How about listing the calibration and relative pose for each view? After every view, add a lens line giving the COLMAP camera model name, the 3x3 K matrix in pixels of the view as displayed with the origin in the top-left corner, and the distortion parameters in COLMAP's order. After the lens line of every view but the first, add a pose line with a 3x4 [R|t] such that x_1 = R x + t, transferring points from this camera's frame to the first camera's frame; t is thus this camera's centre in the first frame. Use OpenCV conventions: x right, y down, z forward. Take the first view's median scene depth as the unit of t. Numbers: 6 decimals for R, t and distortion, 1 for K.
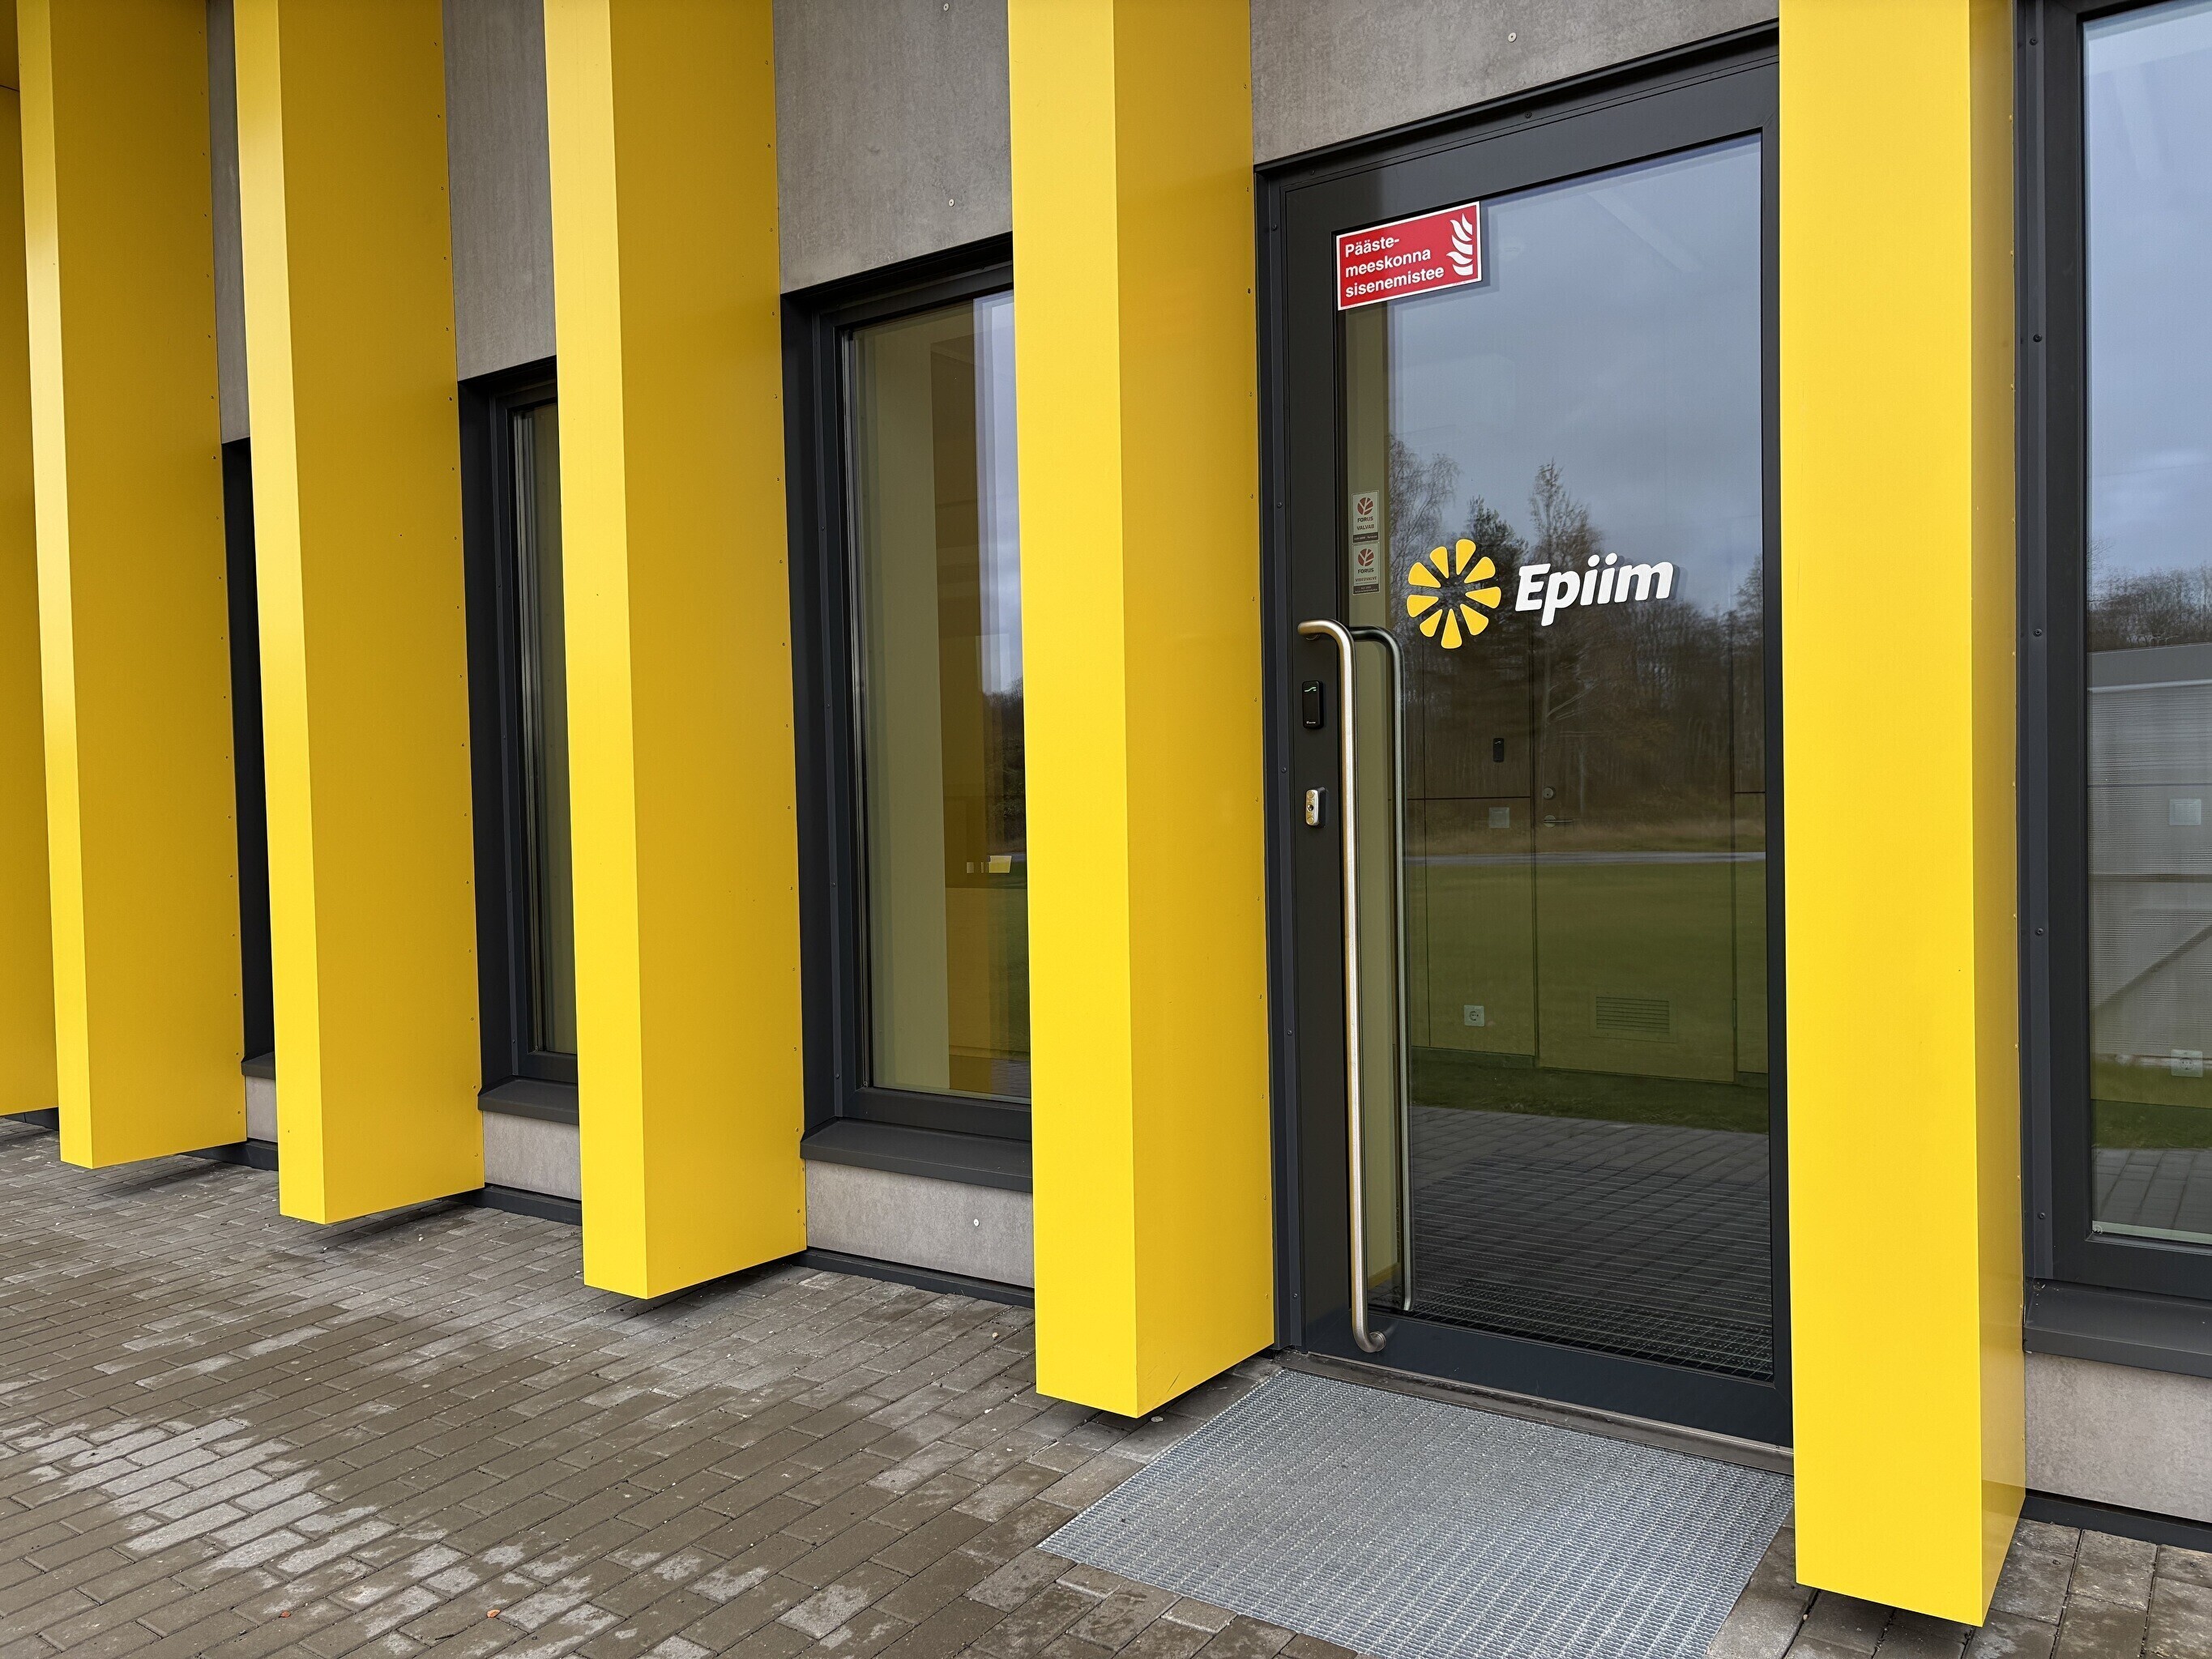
lens RADIAL K [[1640.1, 0, 1104.1], [0, 1640.1, 839.8], [0, 0, 1]] dist [0.080037, -0.085379]
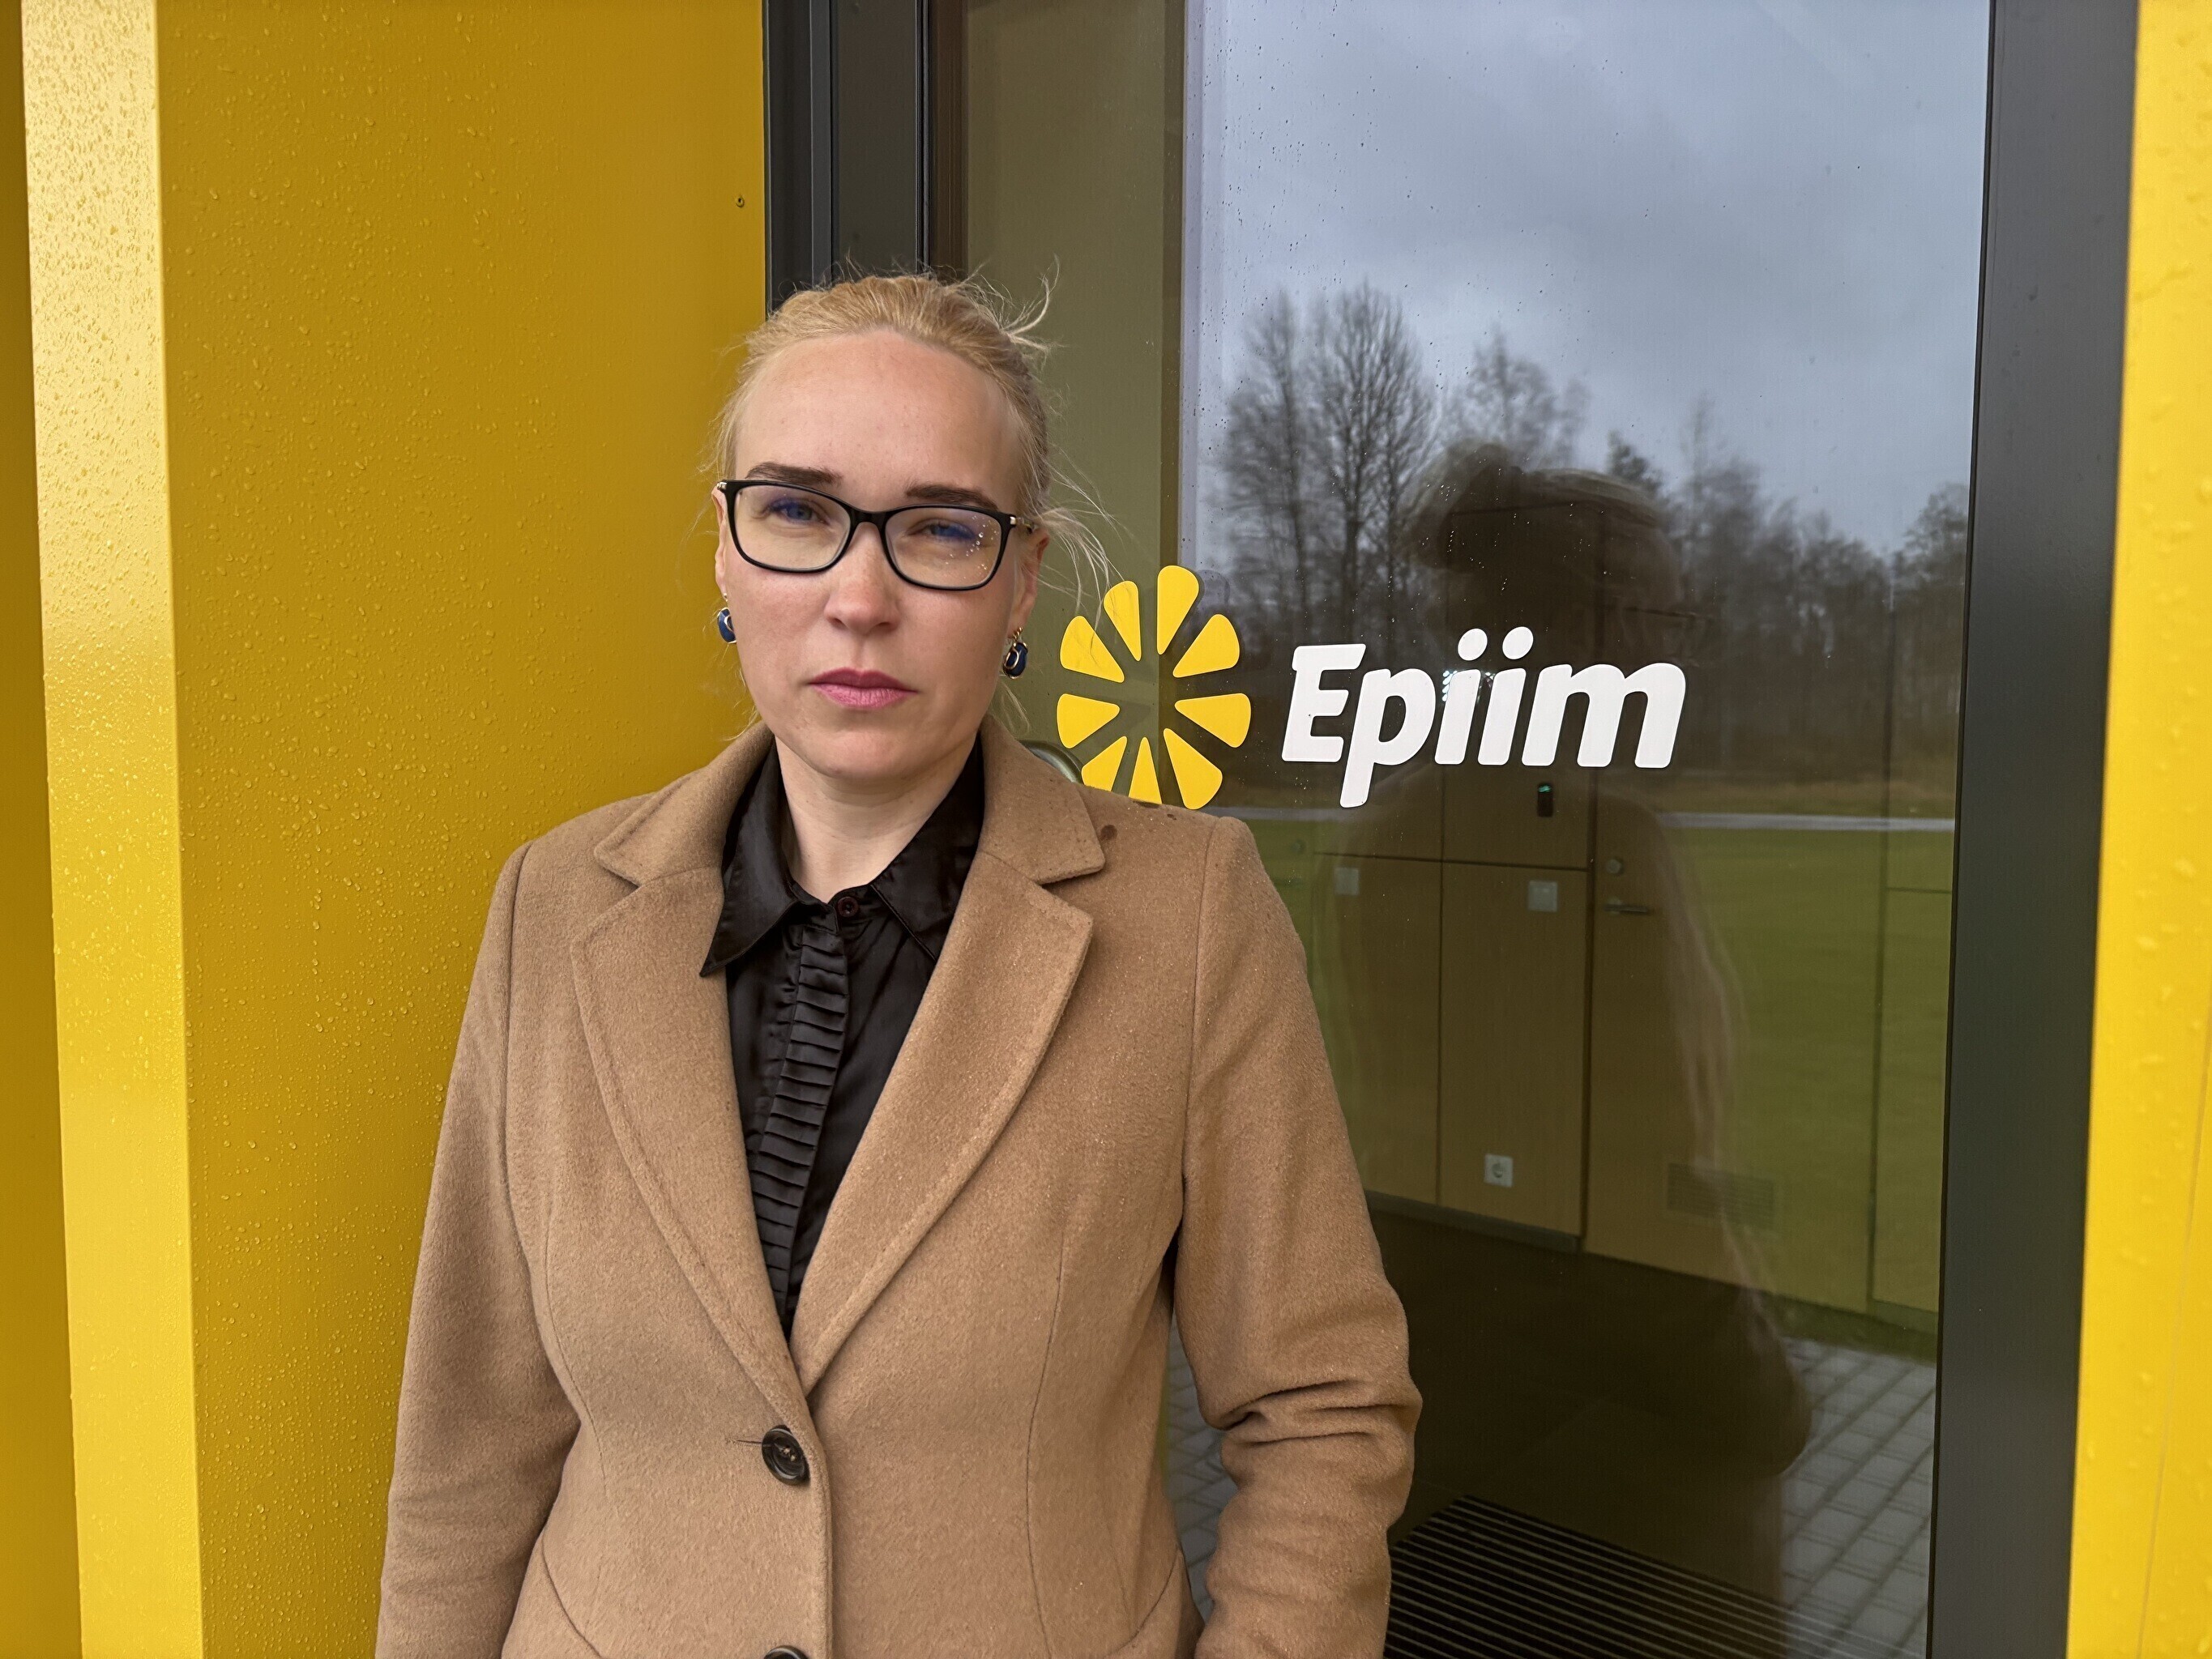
lens RADIAL K [[1640.1, 0, 1104.1], [0, 1640.1, 839.8], [0, 0, 1]] dist [0.080037, -0.085379]
pose [[0.996541, 0.032667, -0.076409, 0.219887], [-0.029341, 0.998590, 0.044247, -0.125690], [0.077747, -0.041852, 0.996094, 0.567638]]
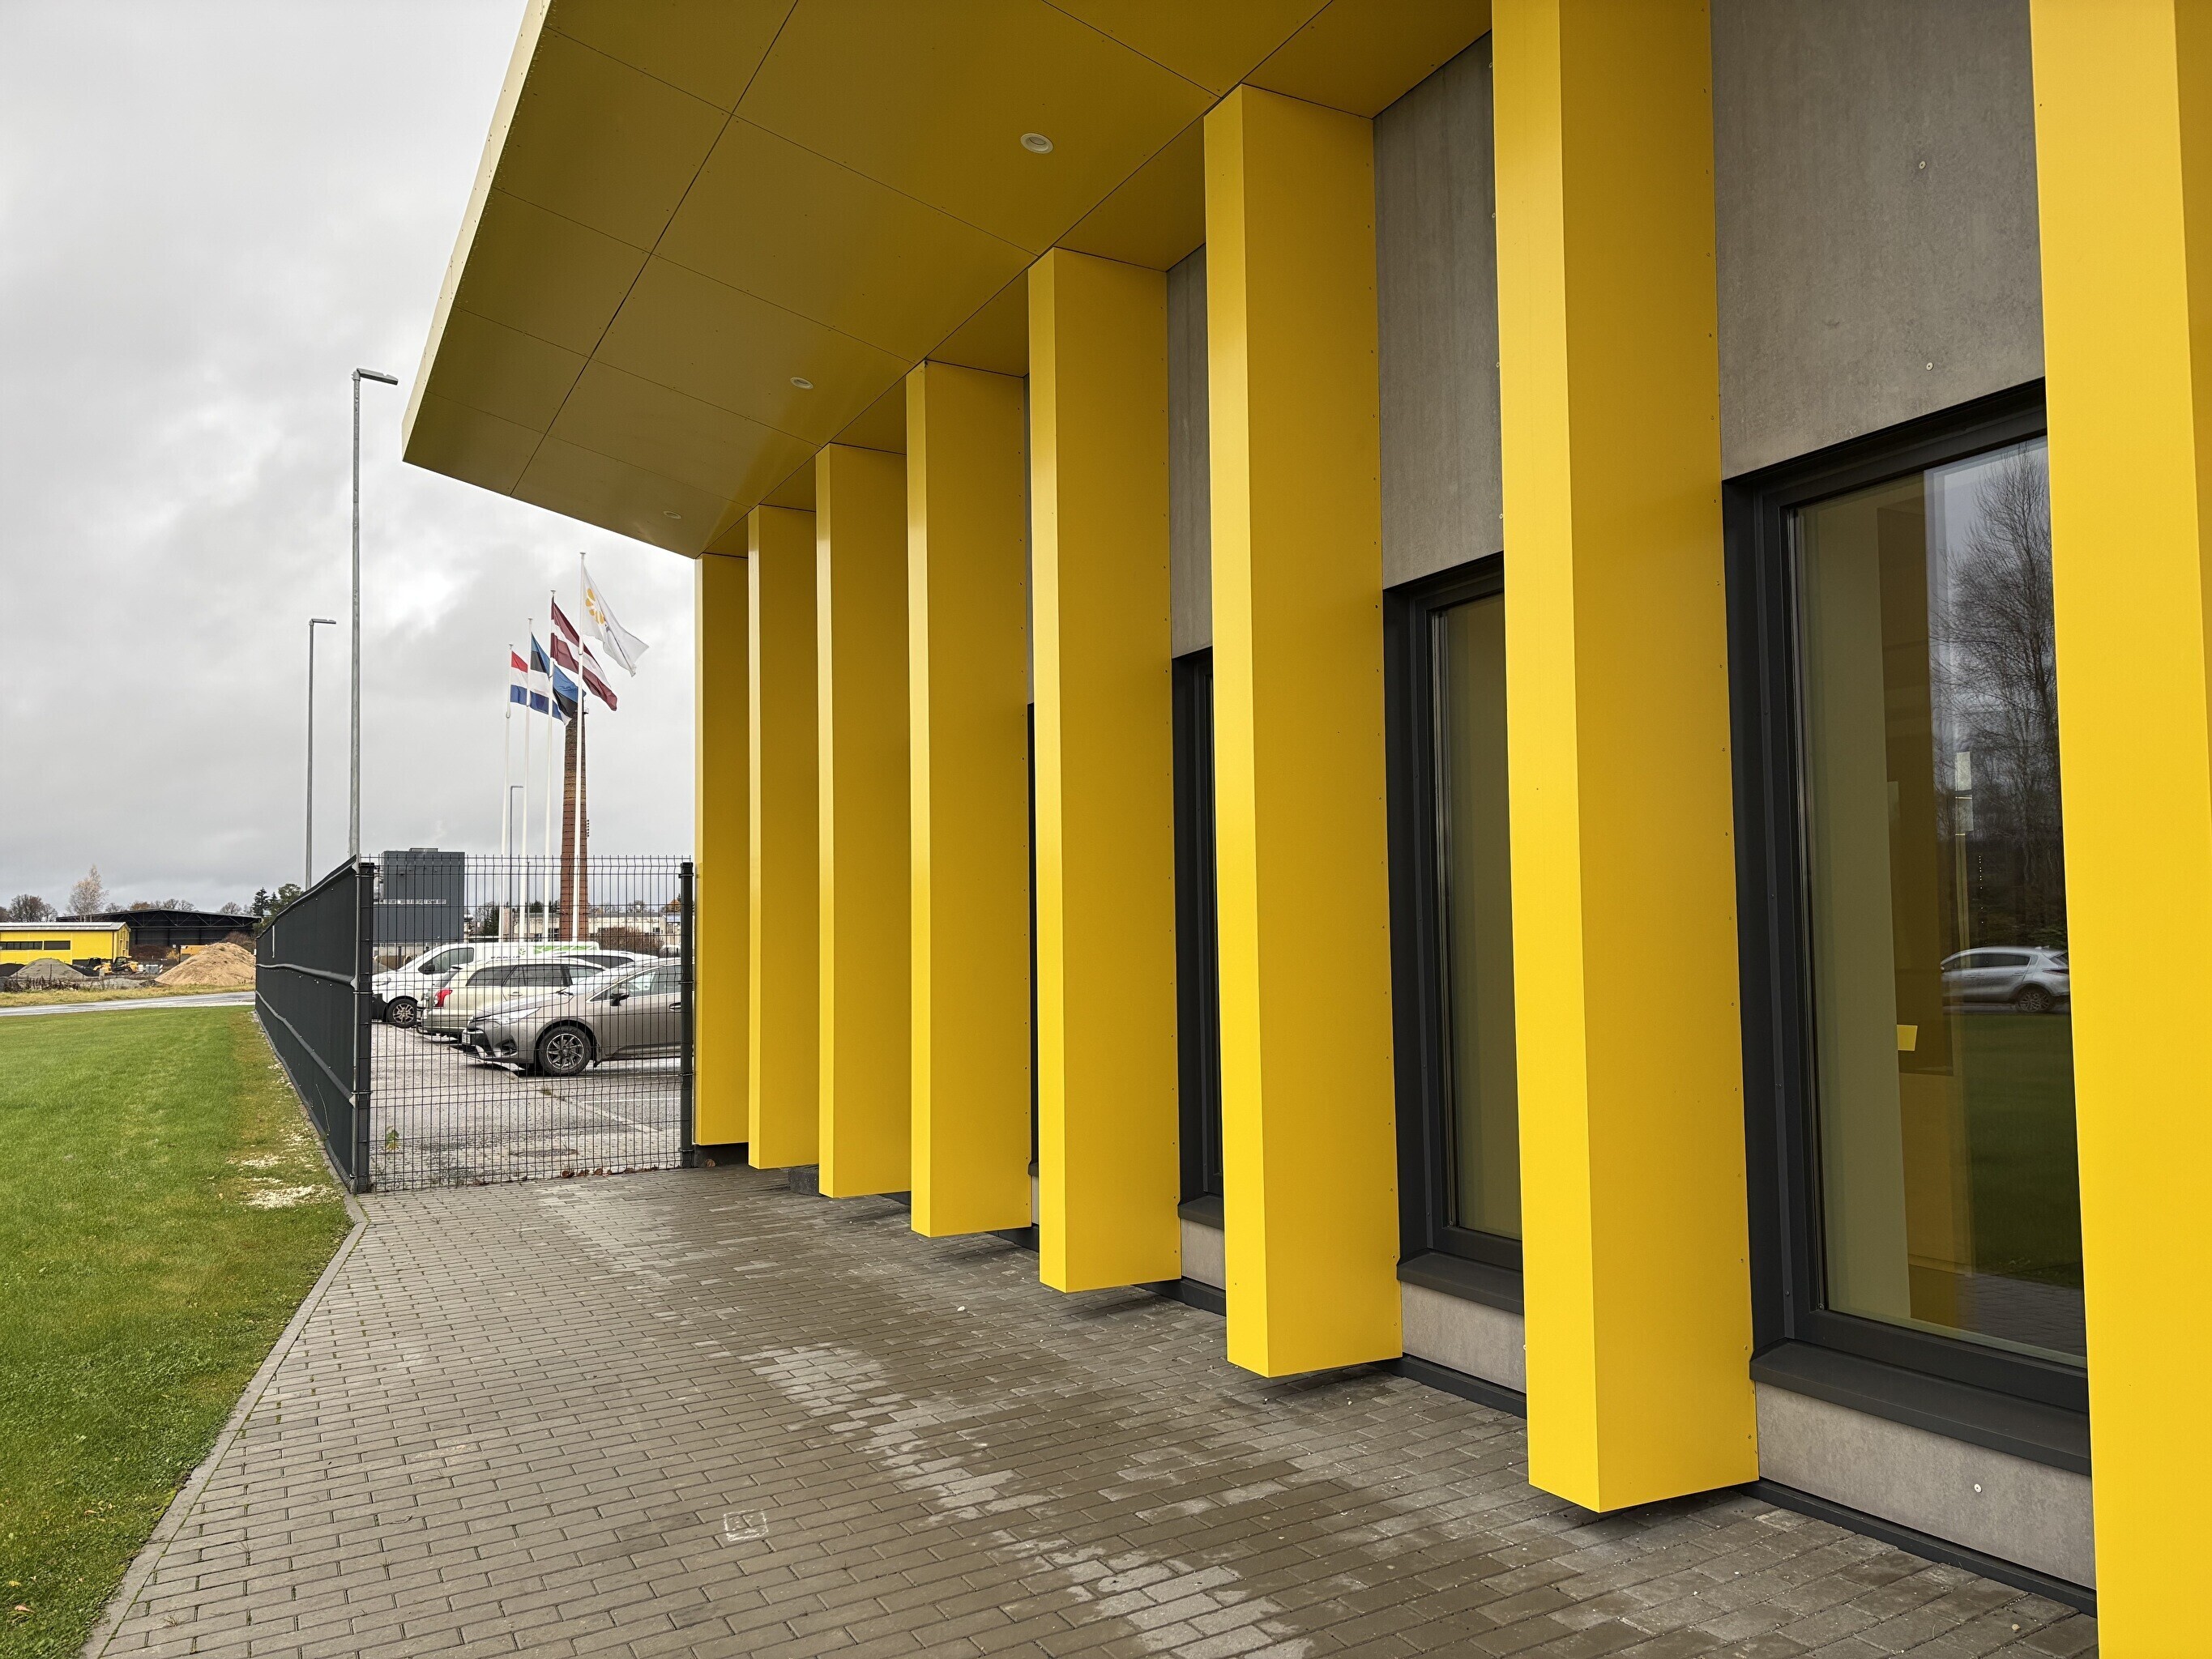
lens RADIAL K [[1654.4, 0, 1115.2], [0, 1654.4, 856.0], [0, 0, 1]] dist [0.015508, -0.002707]
pose [[0.893233, -0.017654, -0.449248, -0.097520], [-0.012700, 0.997839, -0.064464, -0.048582], [0.449415, 0.063287, 0.891078, -0.025916]]
